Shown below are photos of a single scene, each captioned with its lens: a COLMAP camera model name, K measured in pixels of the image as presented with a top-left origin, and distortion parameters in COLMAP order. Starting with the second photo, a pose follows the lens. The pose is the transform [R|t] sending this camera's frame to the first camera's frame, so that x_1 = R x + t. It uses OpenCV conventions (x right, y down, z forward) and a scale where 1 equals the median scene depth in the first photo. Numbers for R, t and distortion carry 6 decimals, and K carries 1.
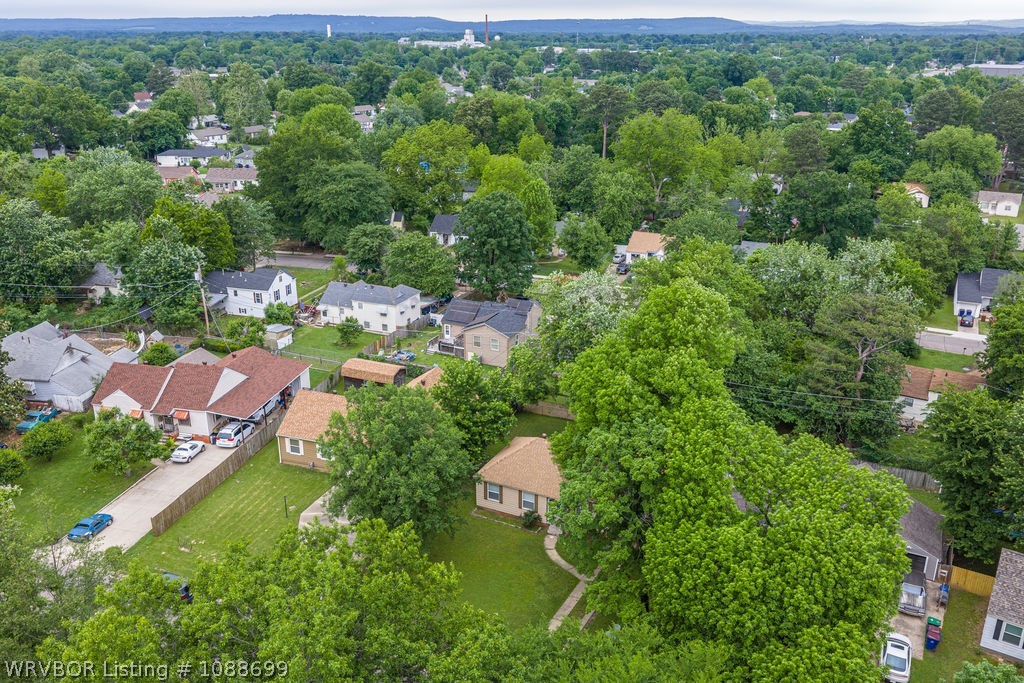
lens RADIAL K [[846.6, 0, 513.2], [0, 846.6, 337.1], [0, 0, 1]] dist [0.014780, -0.026299]
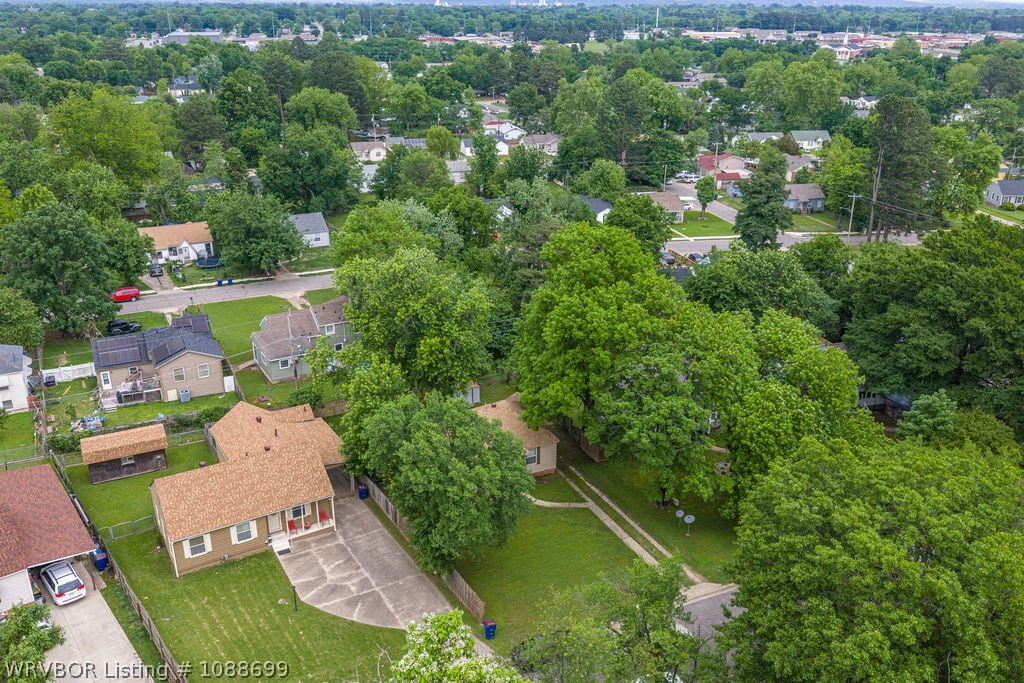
lens RADIAL K [[846.6, 0, 515.1], [0, 846.6, 342.3], [0, 0, 1]] dist [0.014780, -0.026299]
pose [[0.628810, -0.288228, 0.722166, -0.546209], [0.261080, 0.953104, 0.153069, -0.085100], [-0.732418, 0.092292, 0.674571, 0.235609]]
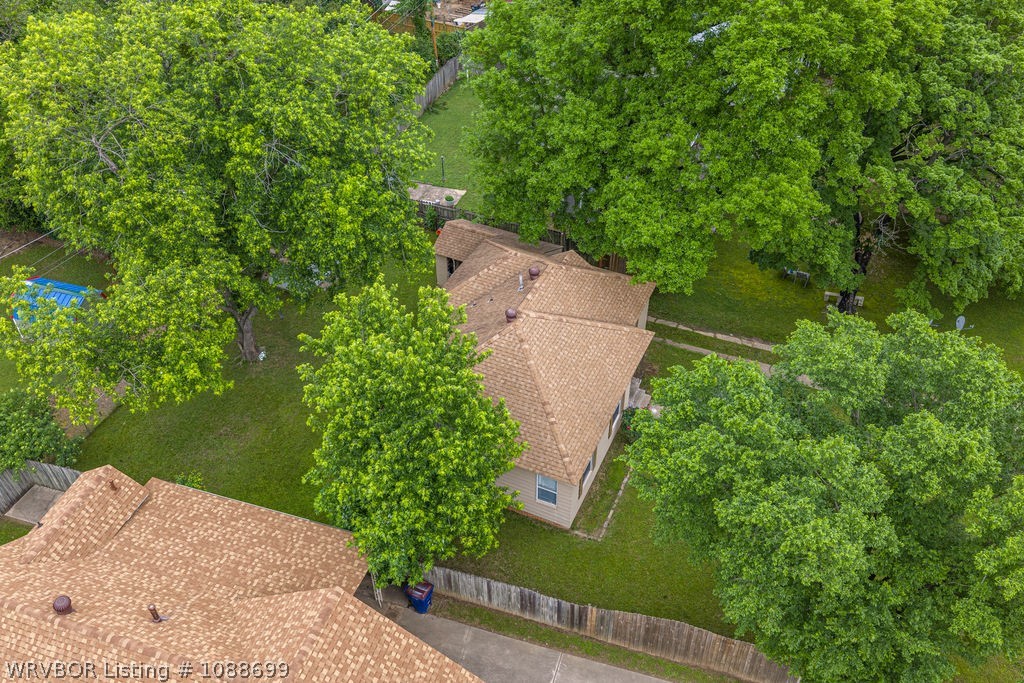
lens RADIAL K [[846.6, 0, 513.0], [0, 846.6, 340.3], [0, 0, 1]] dist [0.014780, -0.026299]
pose [[-0.031771, -0.661665, 0.749126, -0.264976], [0.346830, 0.695634, 0.629128, -0.131513], [-0.937390, 0.279807, 0.207384, 0.796611]]
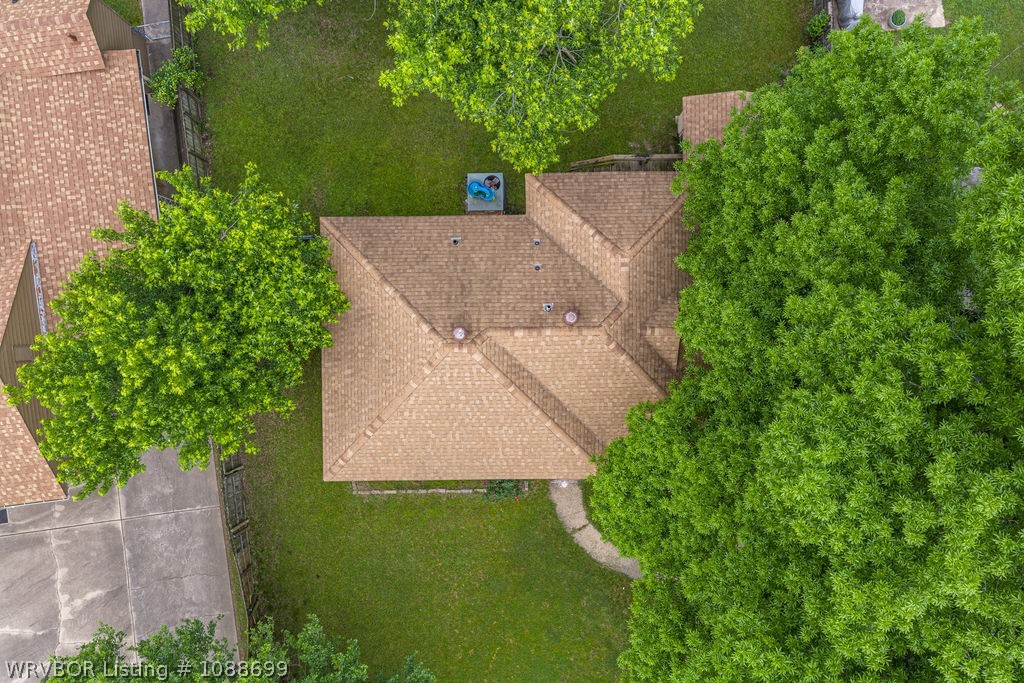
lens RADIAL K [[846.6, 0, 513.0], [0, 846.6, 339.8], [0, 0, 1]] dist [0.014780, -0.026299]
pose [[0.890503, -0.454864, -0.010164, 0.050065], [0.167491, 0.306969, 0.936866, -0.162429], [-0.423026, -0.835984, 0.349542, 0.764372]]
